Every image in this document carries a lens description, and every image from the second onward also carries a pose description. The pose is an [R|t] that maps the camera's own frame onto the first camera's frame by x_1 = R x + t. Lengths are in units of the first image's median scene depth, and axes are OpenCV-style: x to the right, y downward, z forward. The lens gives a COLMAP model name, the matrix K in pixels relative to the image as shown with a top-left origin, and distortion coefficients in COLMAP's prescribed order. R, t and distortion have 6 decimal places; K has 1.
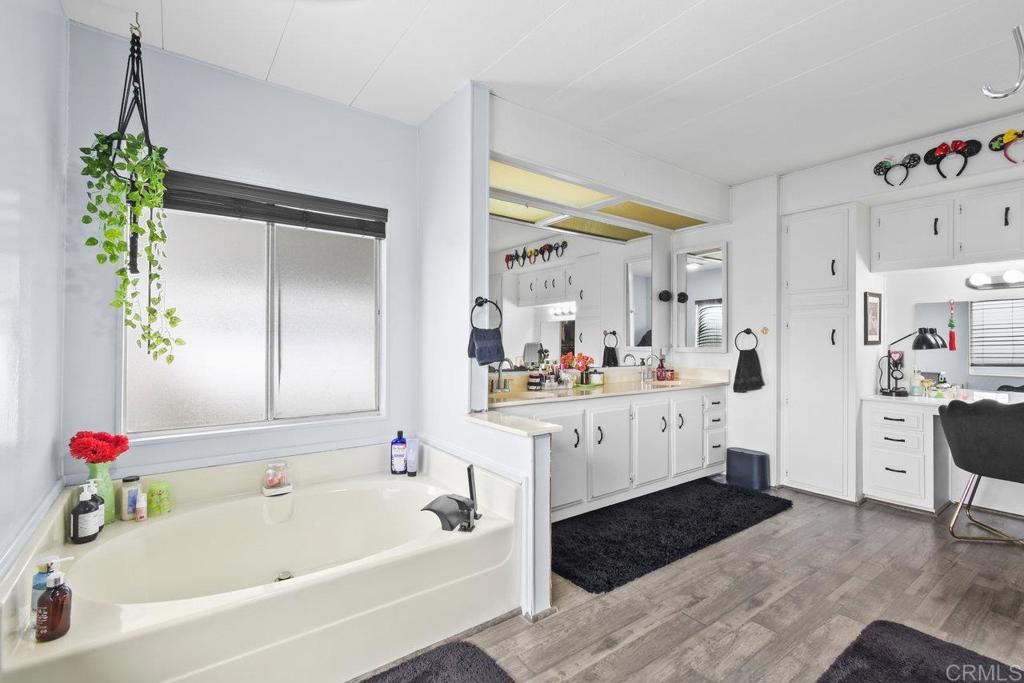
lens RADIAL K [[470.9, 0, 513.1], [0, 470.9, 335.6], [0, 0, 1]] dist [0.000301, 0.001191]
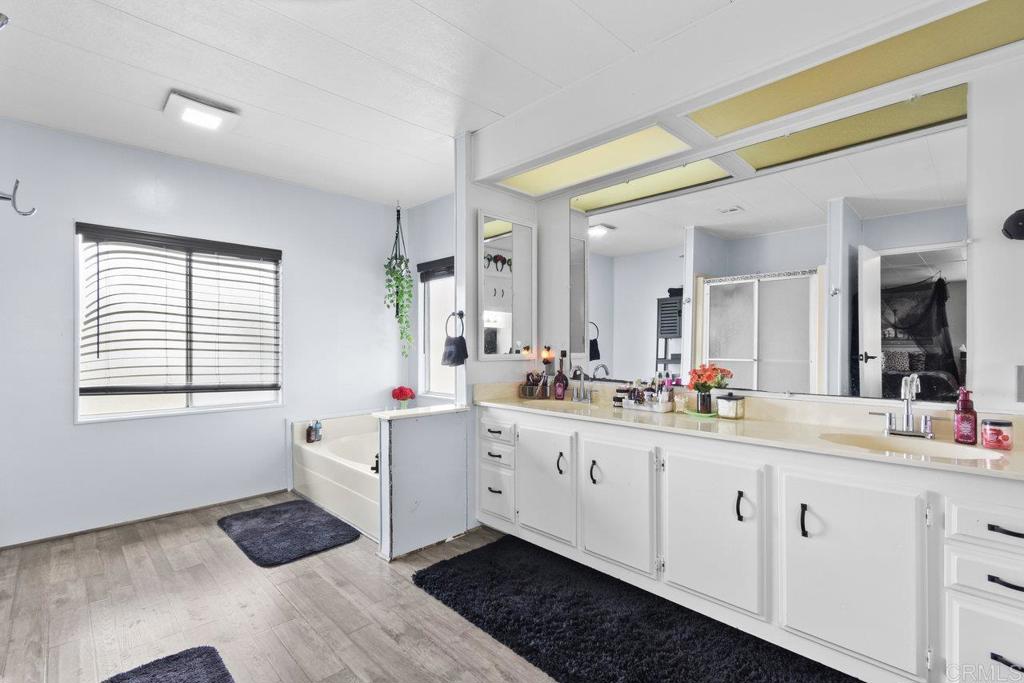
lens RADIAL K [[470.9, 0, 515.2], [0, 470.9, 350.0], [0, 0, 1]] dist [0.000301, 0.001191]
pose [[0.125303, 0.003414, -0.992113, 0.946505], [0.015340, 0.999868, 0.005378, 0.010231], [0.992000, -0.015893, 0.125234, 0.813005]]
